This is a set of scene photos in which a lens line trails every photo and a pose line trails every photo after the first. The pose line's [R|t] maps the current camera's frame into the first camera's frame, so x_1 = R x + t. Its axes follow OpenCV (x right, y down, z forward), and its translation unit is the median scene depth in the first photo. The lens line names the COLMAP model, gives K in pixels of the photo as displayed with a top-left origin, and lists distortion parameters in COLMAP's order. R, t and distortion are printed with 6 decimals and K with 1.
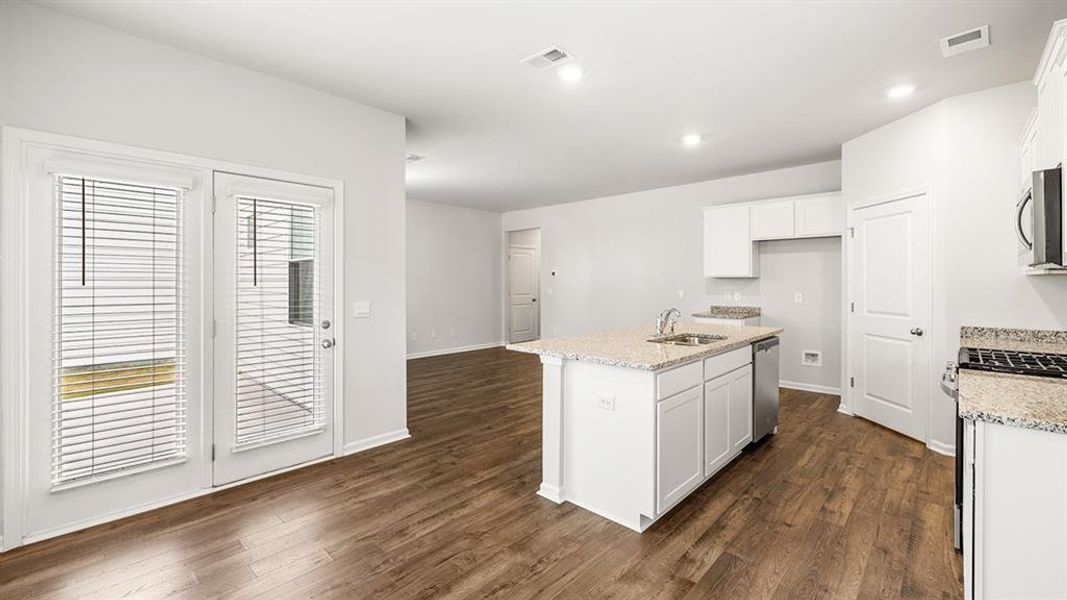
lens RADIAL K [[438.0, 0, 532.6], [0, 438.0, 283.9], [0, 0, 1]] dist [0.000004, -0.000032]
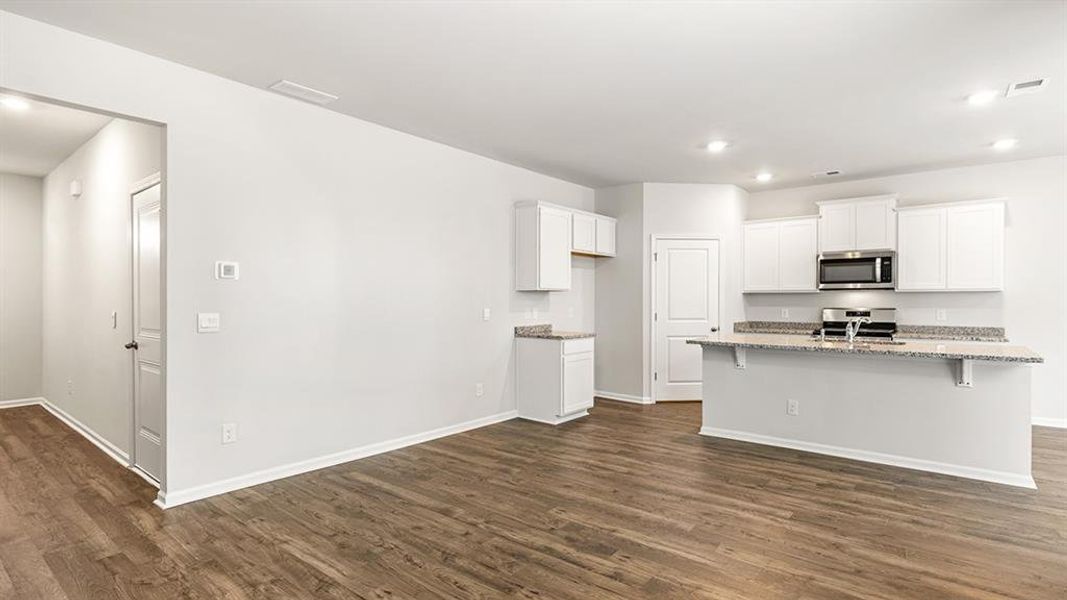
lens RADIAL K [[527.5, 0, 533.5], [0, 527.5, 300.0], [0, 0, 1]] dist [0.001697, 0.000338]
pose [[-0.079398, 0.001983, 0.996841, -1.074234], [0.007355, 0.999972, -0.001403, 0.008354], [-0.996816, 0.007220, -0.079411, 2.116214]]
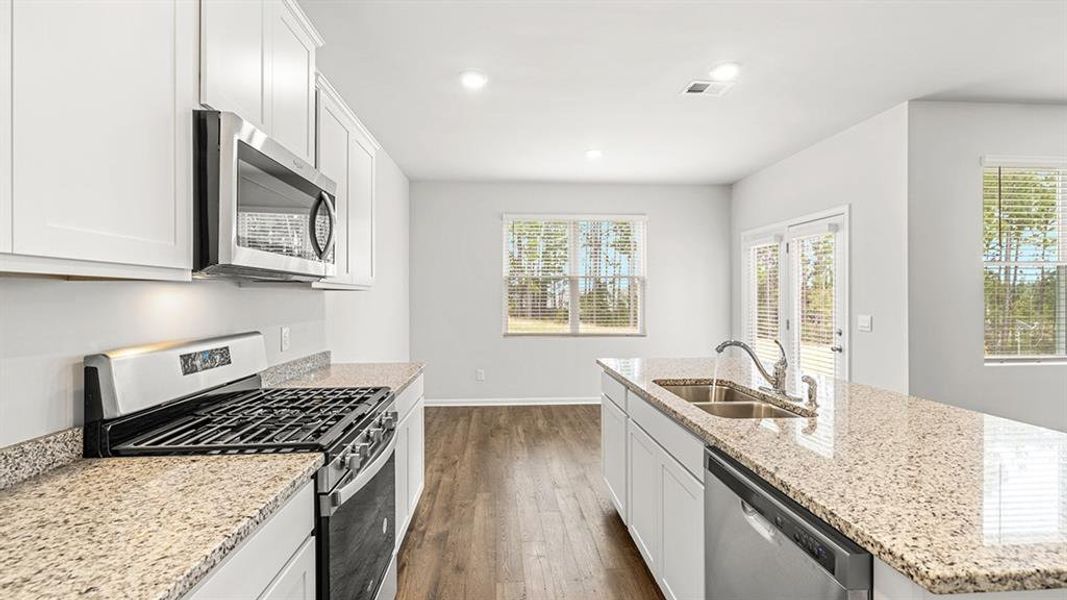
lens RADIAL K [[456.8, 0, 533.5], [0, 456.8, 300.0], [0, 0, 1]] dist [0.109292, -0.000030]
pose [[-0.671008, 0.007241, -0.741415, 1.069123], [-0.002532, 0.999924, 0.012057, -0.006862], [0.741446, 0.009968, -0.670939, 1.326124]]
